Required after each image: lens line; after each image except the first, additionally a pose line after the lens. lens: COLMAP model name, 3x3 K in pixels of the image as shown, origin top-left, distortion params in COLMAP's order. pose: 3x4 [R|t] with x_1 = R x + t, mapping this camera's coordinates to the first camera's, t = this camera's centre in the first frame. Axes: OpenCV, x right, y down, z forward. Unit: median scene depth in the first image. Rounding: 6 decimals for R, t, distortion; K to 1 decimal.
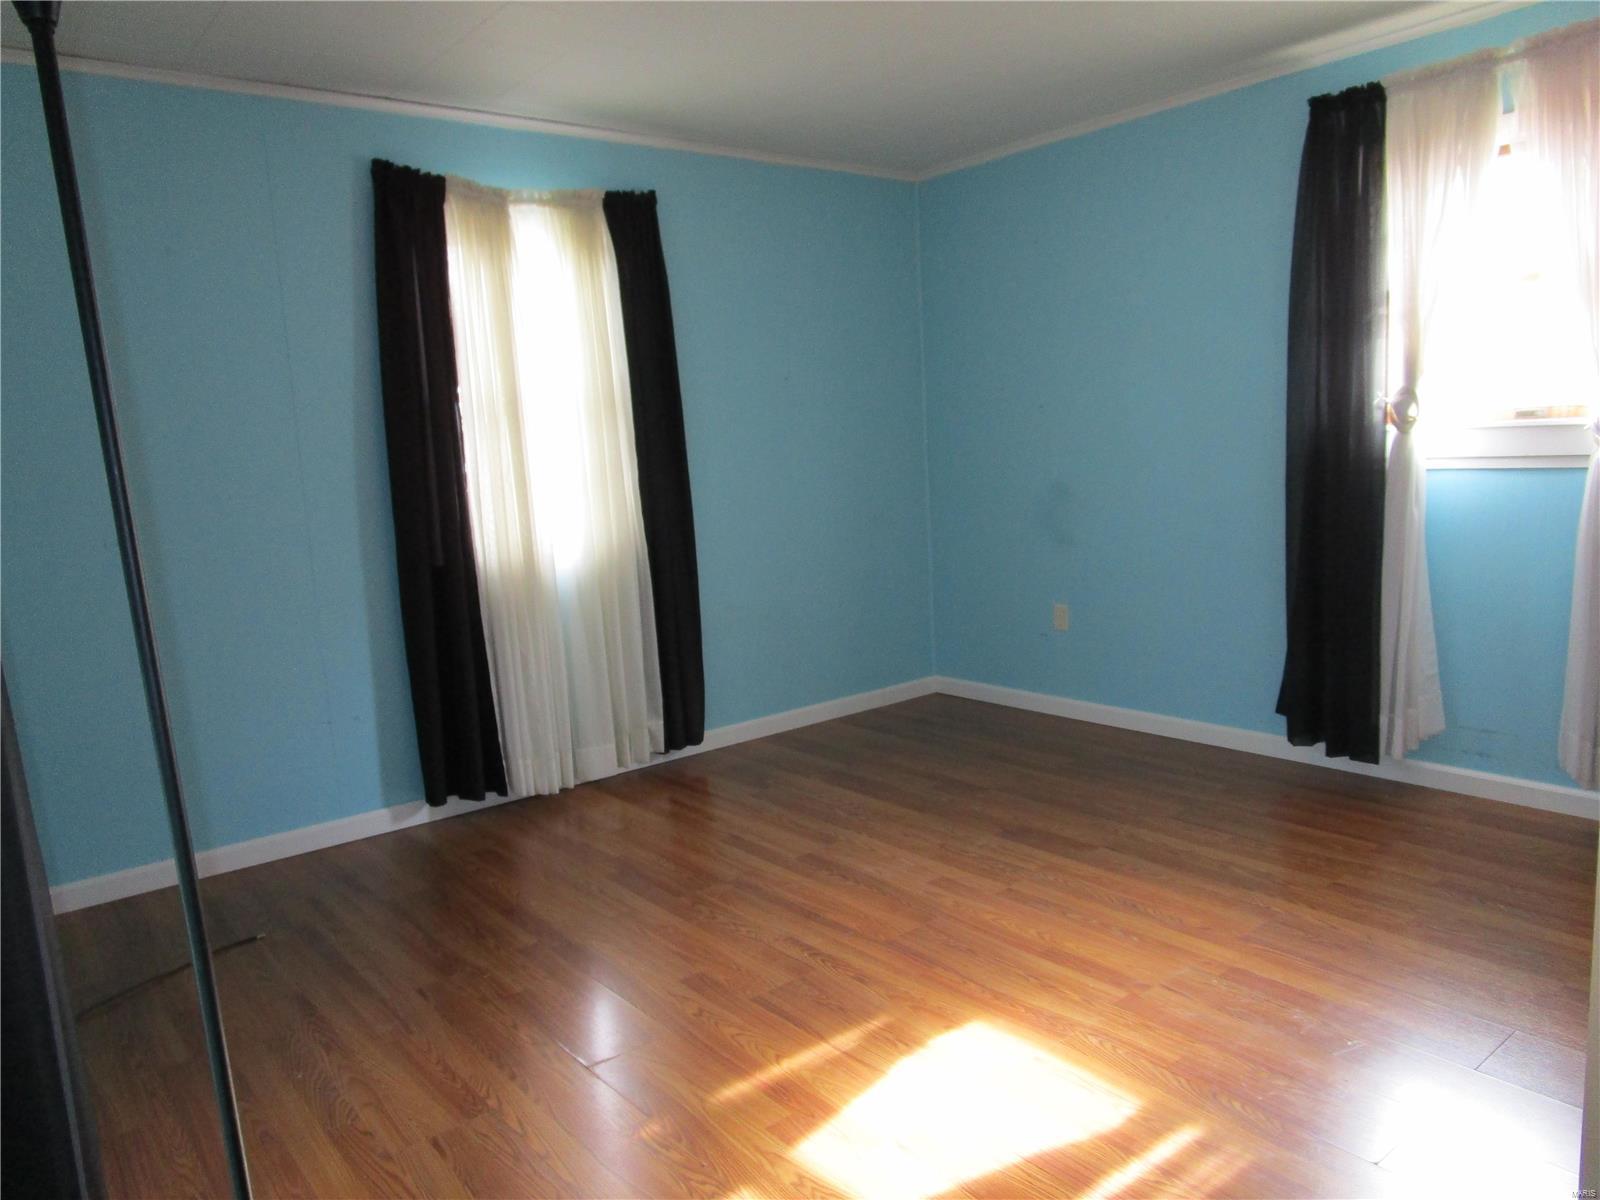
lens RADIAL K [[1143.9, 0, 800.0], [0, 1143.9, 600.0], [0, 0, 1]] dist [-0.000013, -0.007404]
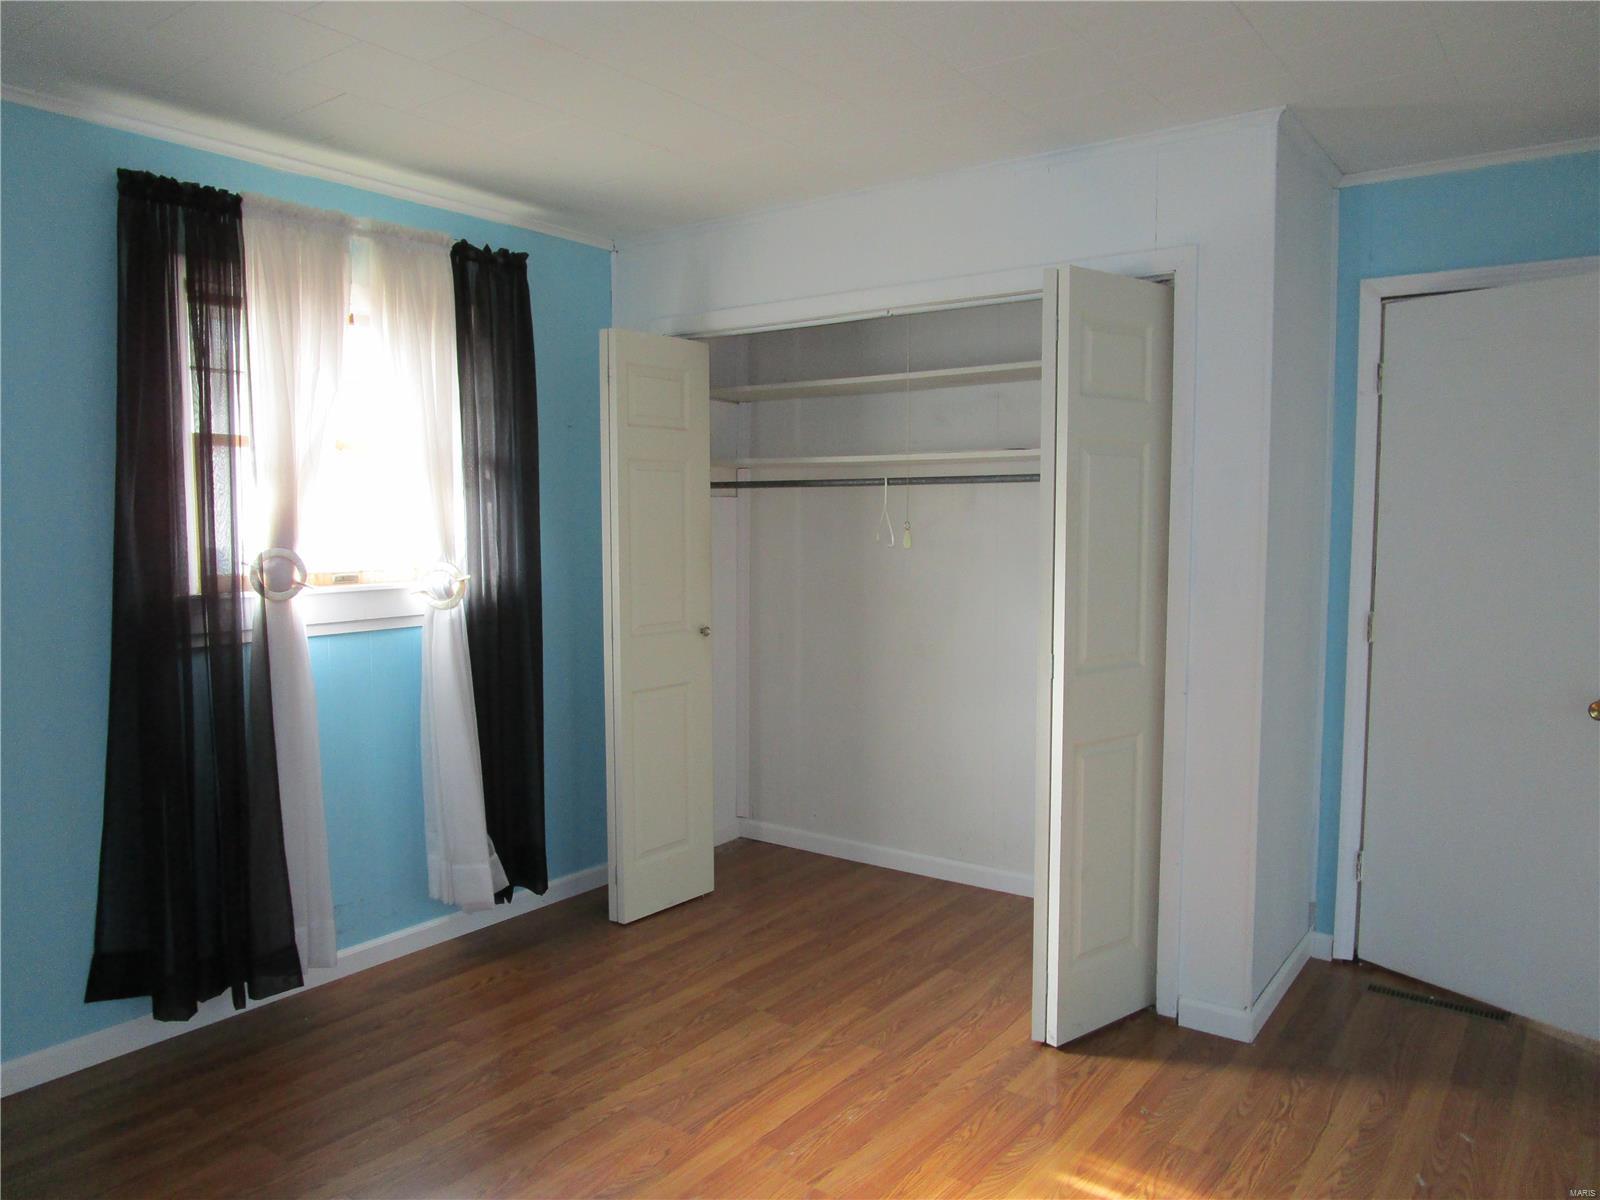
lens RADIAL K [[1143.9, 0, 800.0], [0, 1143.9, 600.0], [0, 0, 1]] dist [-0.000013, -0.007404]
pose [[-0.252431, -0.019208, 0.967424, -0.451494], [0.150091, 0.986925, 0.058759, -0.149521], [-0.955903, 0.160034, -0.246248, 0.902040]]
